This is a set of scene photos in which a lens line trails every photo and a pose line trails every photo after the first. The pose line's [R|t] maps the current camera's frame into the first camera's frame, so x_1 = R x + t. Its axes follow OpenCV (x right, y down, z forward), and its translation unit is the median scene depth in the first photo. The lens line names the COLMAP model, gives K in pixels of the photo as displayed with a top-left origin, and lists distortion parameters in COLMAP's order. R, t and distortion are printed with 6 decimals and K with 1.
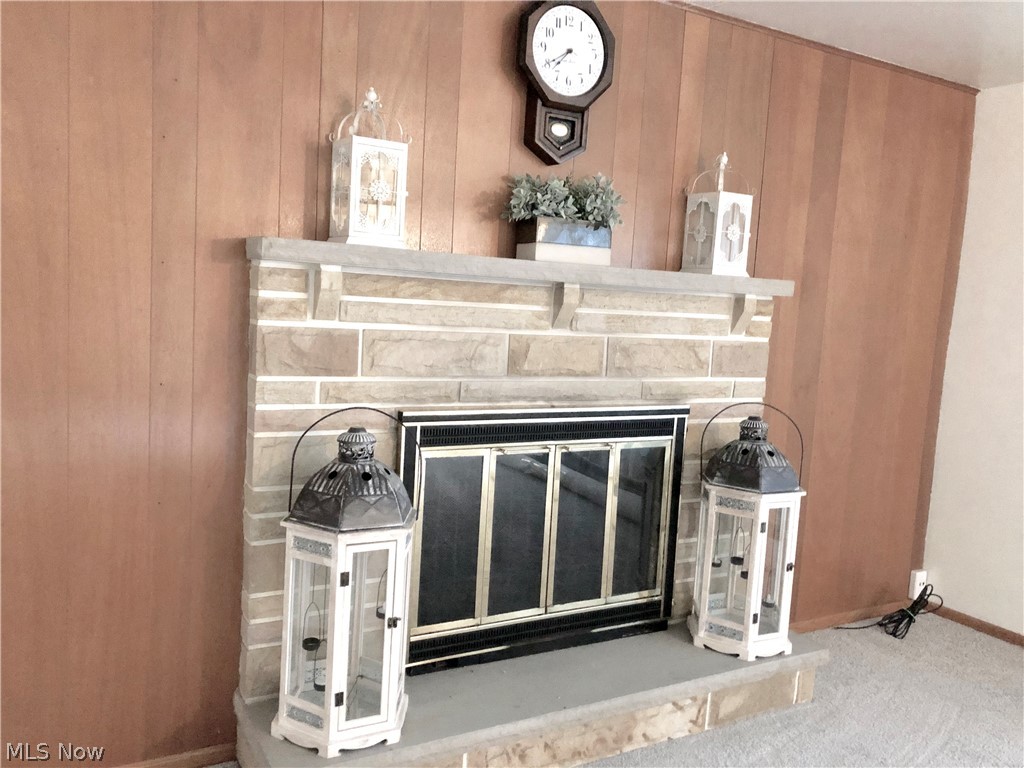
lens RADIAL K [[838.9, 0, 511.8], [0, 838.9, 389.4], [0, 0, 1]] dist [0.027024, -0.012295]
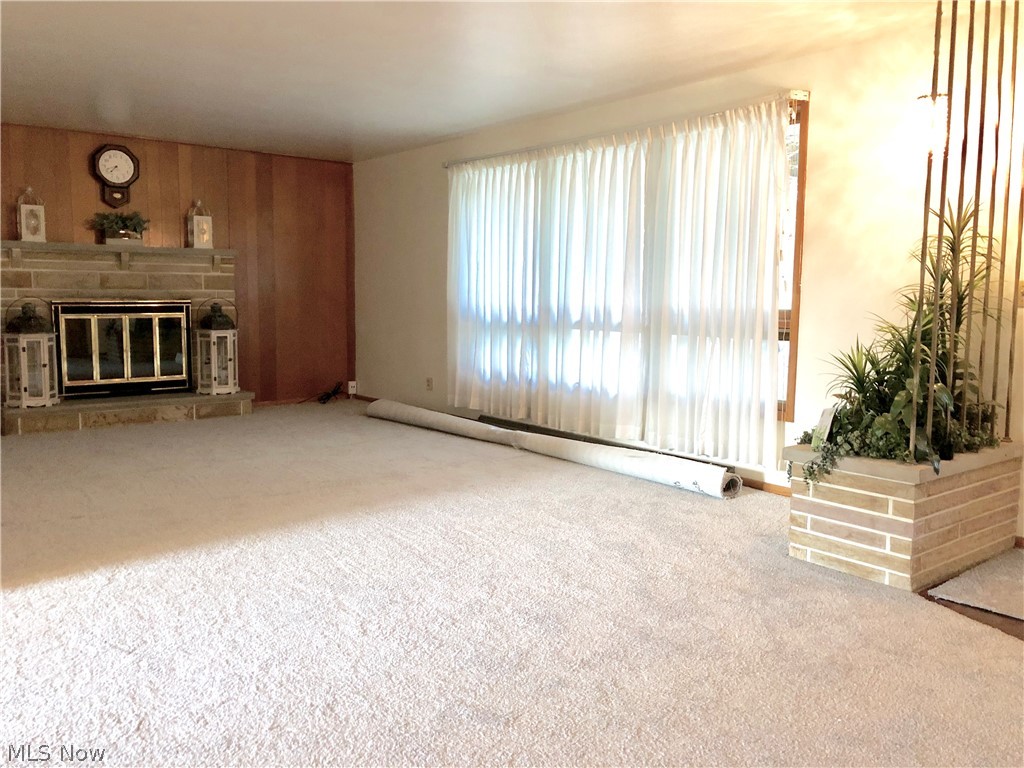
lens RADIAL K [[838.9, 0, 512.0], [0, 838.9, 376.5], [0, 0, 1]] dist [0.027024, -0.012295]
pose [[0.986332, -0.066413, 0.150790, 0.833540], [0.067346, 0.997729, -0.001082, 0.341598], [-0.150376, 0.011222, 0.988565, -1.779742]]
